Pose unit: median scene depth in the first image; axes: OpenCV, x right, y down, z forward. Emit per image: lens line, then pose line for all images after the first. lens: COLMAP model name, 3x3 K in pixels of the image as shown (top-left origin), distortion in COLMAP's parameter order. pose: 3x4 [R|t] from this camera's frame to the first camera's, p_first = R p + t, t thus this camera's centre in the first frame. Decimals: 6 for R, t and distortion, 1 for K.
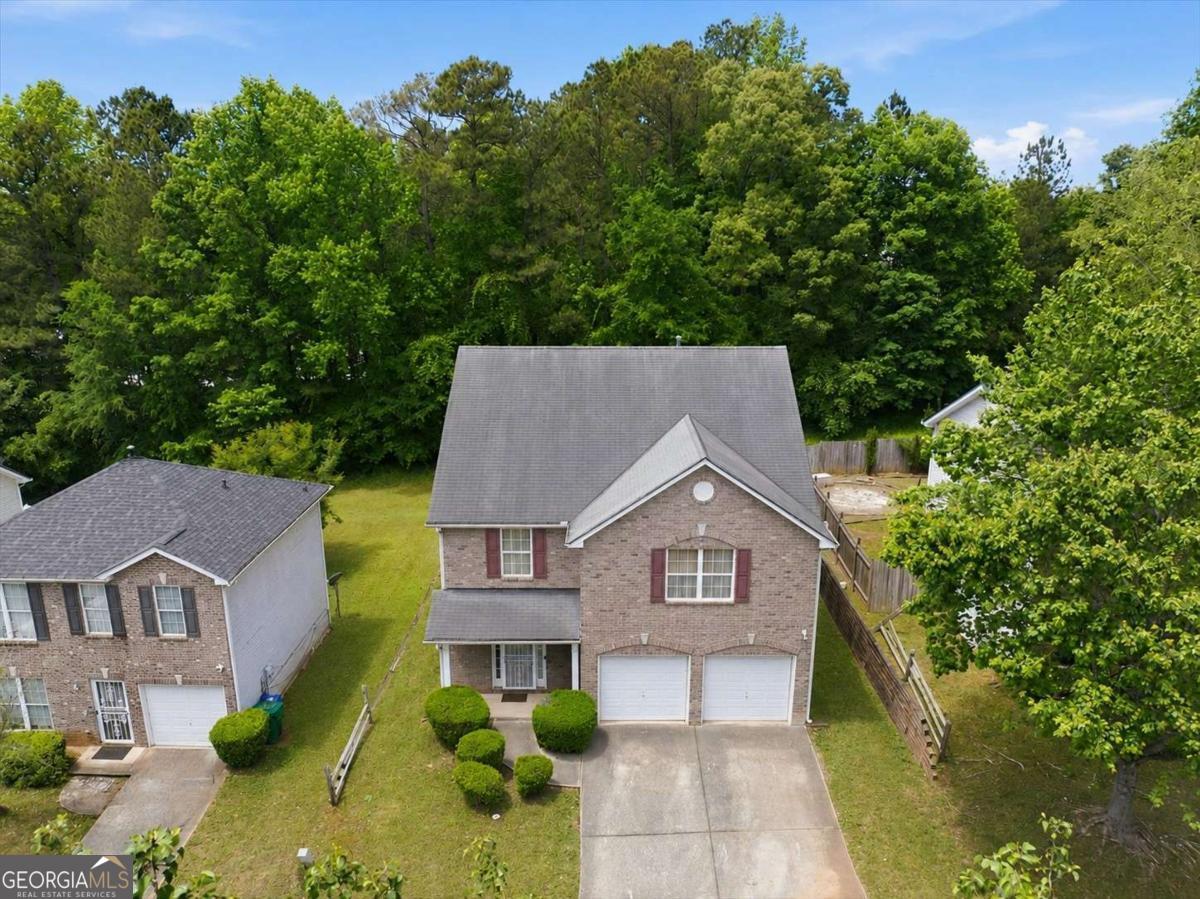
lens RADIAL K [[810.3, 0, 600.0], [0, 810.3, 449.5], [0, 0, 1]] dist [0.000313, -0.035137]
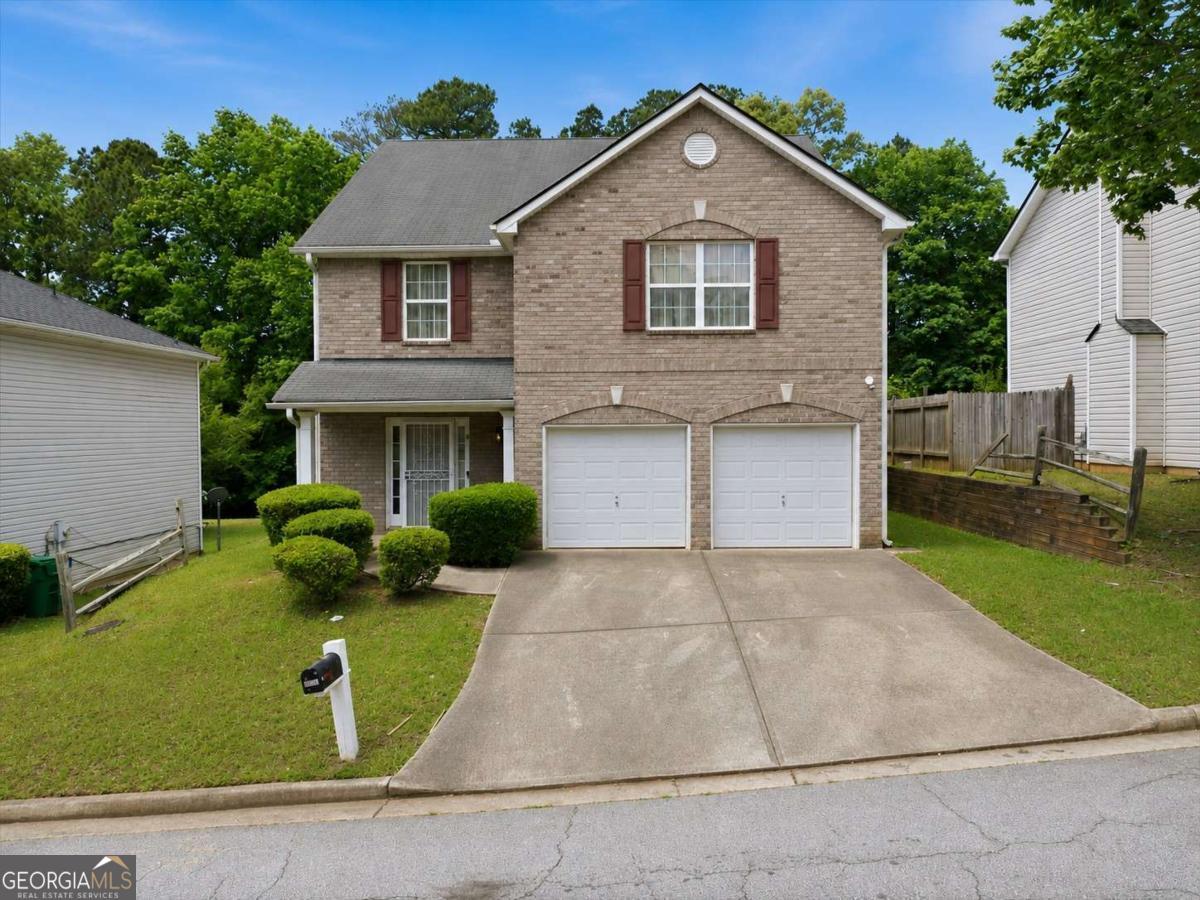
lens RADIAL K [[810.3, 0, 600.0], [0, 810.3, 450.0], [0, 0, 1]] dist [0.000313, -0.035137]
pose [[0.999895, -0.006296, -0.013056, 0.046715], [0.003127, 0.973228, -0.229820, 0.386574], [0.014153, 0.229755, 0.973146, 0.364838]]
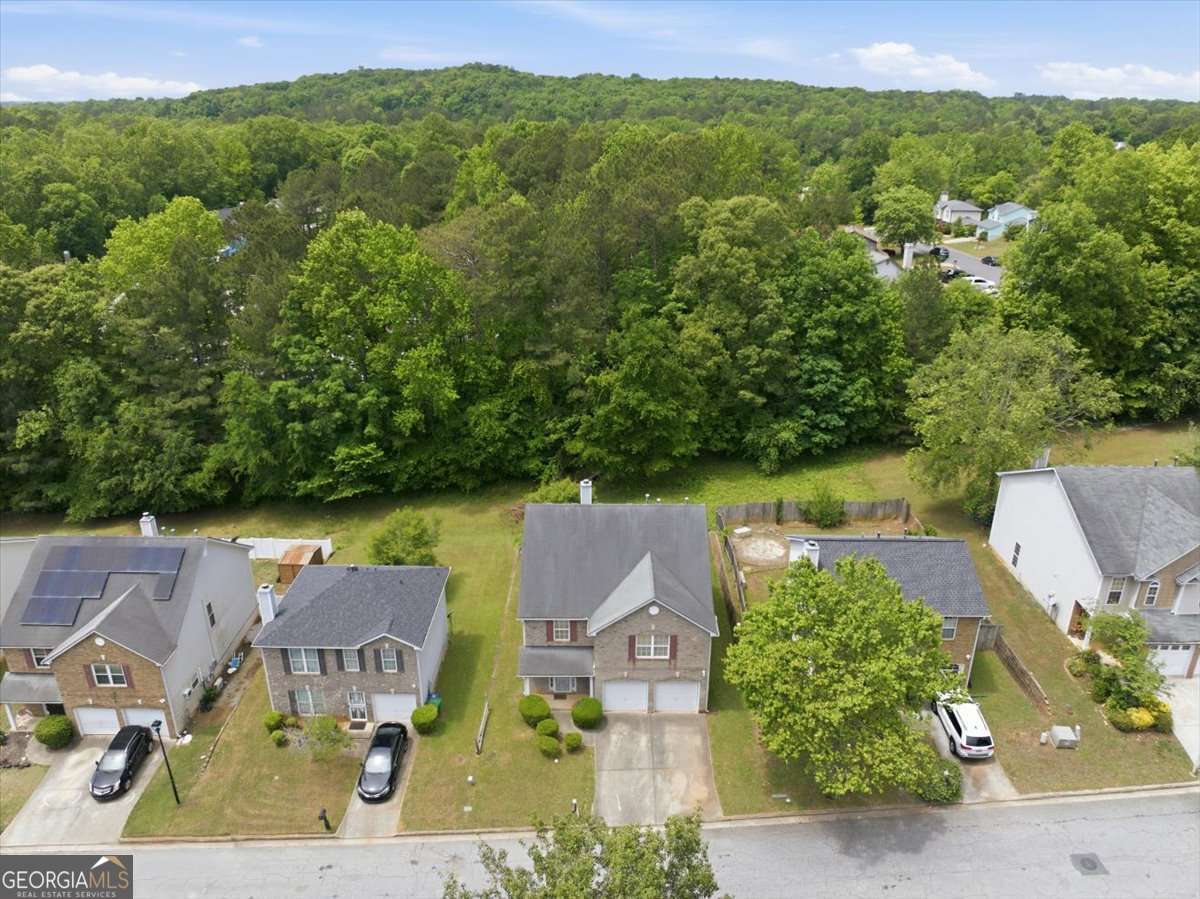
lens RADIAL K [[777.7, 0, 600.0], [0, 777.7, 449.5], [0, 0, 1]] dist [-0.005736, -0.001561]
pose [[0.999995, -0.002179, -0.002169, -0.003627], [0.002437, 0.991845, 0.127429, -0.531891], [0.001873, -0.127434, 0.991845, -0.799111]]
